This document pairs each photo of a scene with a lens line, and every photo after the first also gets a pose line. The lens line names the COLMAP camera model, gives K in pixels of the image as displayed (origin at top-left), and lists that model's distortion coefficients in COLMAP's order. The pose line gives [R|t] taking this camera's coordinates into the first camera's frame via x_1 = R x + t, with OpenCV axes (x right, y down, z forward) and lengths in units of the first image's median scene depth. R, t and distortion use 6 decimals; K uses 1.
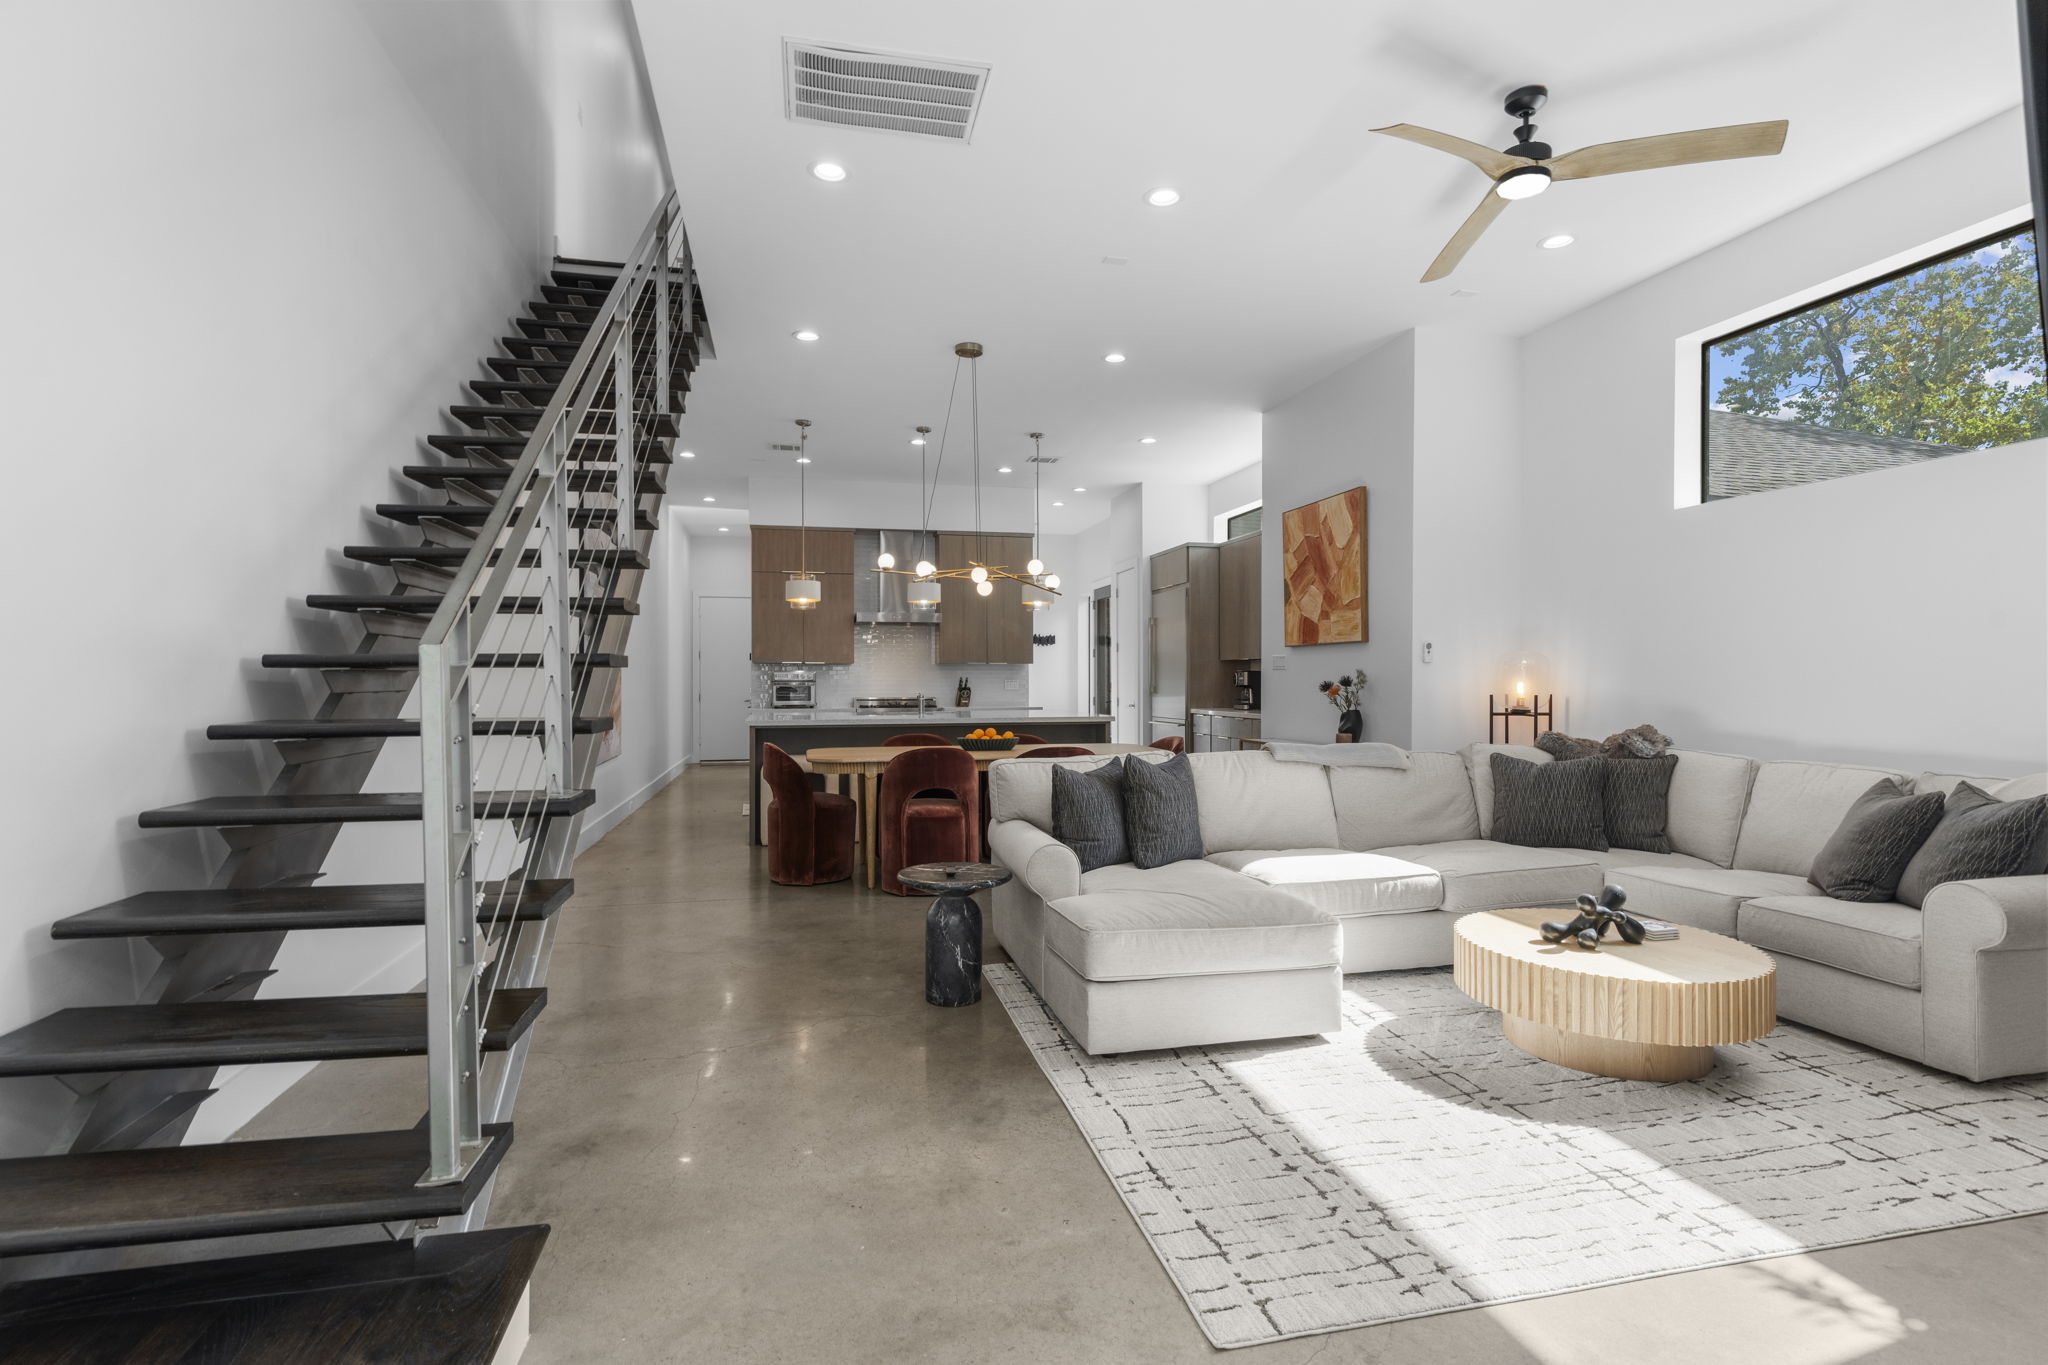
lens RADIAL K [[974.9, 0, 1020.8], [0, 974.9, 698.5], [0, 0, 1]] dist [0.000178, 0.000100]
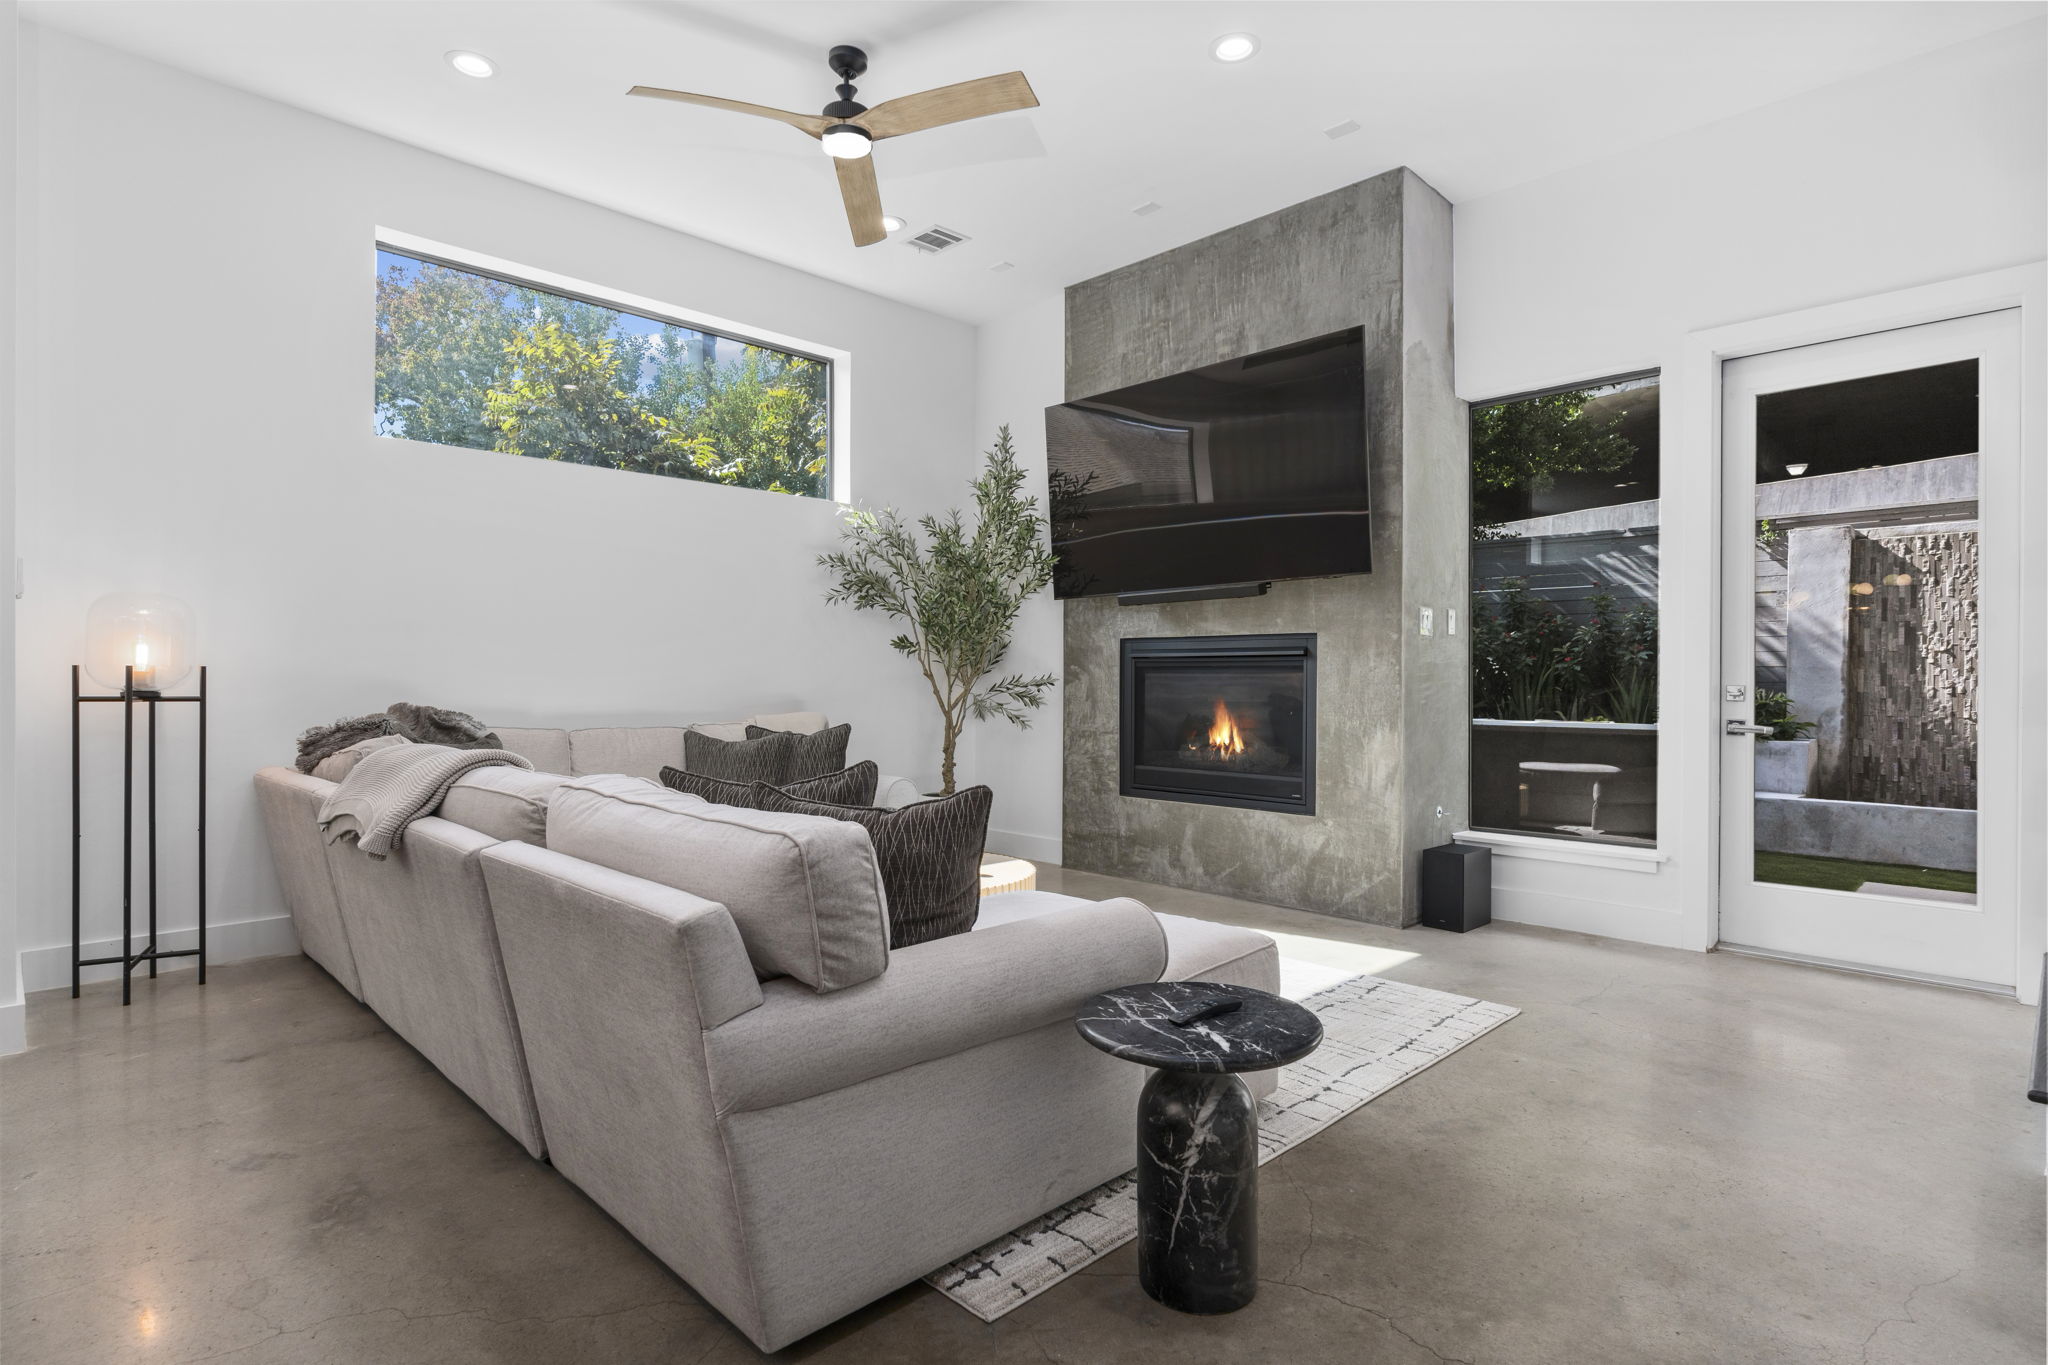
lens RADIAL K [[1026.4, 0, 1025.6], [0, 1026.4, 693.7], [0, 0, 1]] dist [-0.005798, -0.000398]
pose [[-0.529935, -0.002040, 0.848036, -0.655111], [0.013904, 0.999842, 0.011094, 0.031605], [-0.847924, 0.017670, -0.529823, 1.971475]]
